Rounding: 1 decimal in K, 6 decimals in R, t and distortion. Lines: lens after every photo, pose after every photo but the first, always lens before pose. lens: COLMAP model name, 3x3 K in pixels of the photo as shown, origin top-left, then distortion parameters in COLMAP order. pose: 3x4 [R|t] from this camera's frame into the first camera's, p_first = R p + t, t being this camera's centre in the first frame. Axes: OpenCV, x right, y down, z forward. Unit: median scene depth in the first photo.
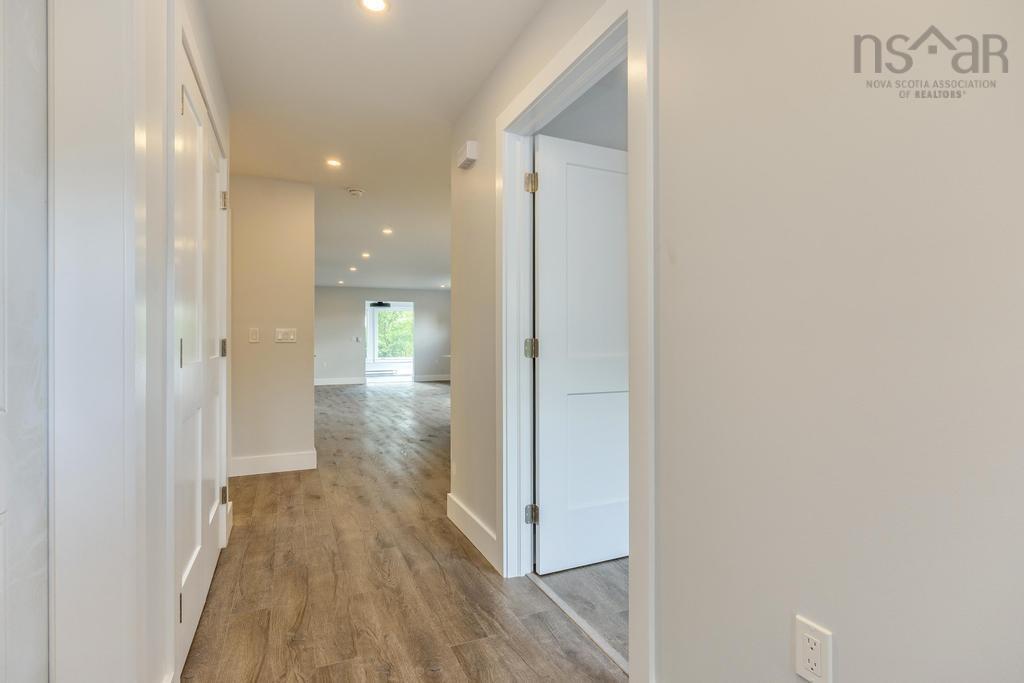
lens RADIAL K [[515.4, 0, 527.0], [0, 515.4, 343.5], [0, 0, 1]] dist [-0.008659, 0.005436]
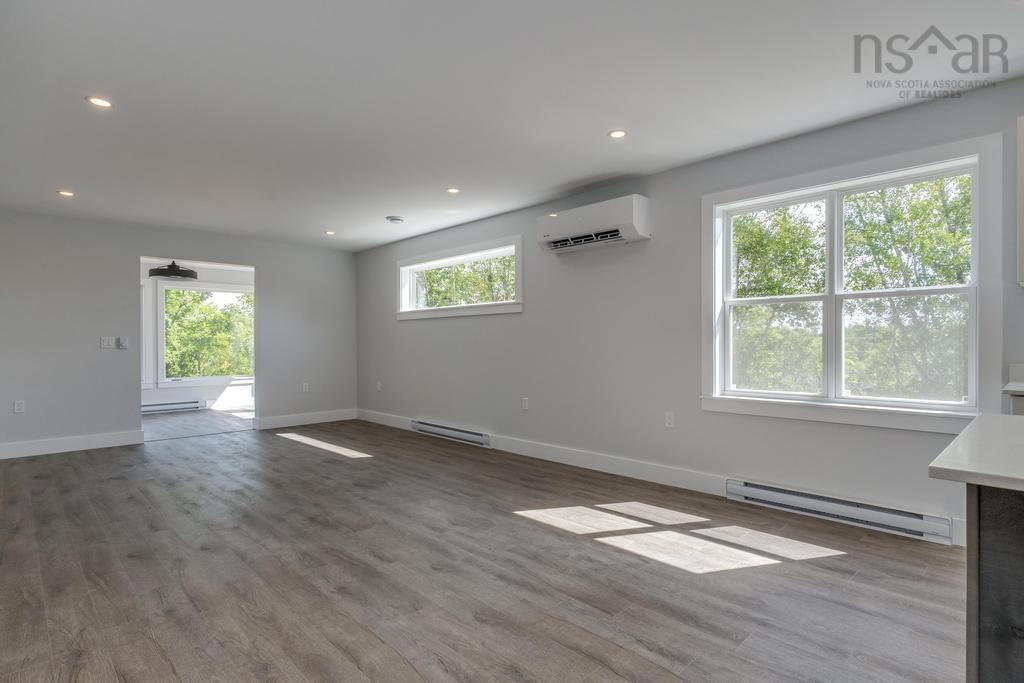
lens RADIAL K [[515.4, 0, 507.4], [0, 515.4, 345.3], [0, 0, 1]] dist [-0.008659, 0.005436]
pose [[0.945932, -0.002364, 0.324355, -0.149621], [0.004368, 0.999976, -0.005451, -0.001799], [-0.324335, 0.006573, 0.945920, 0.452108]]
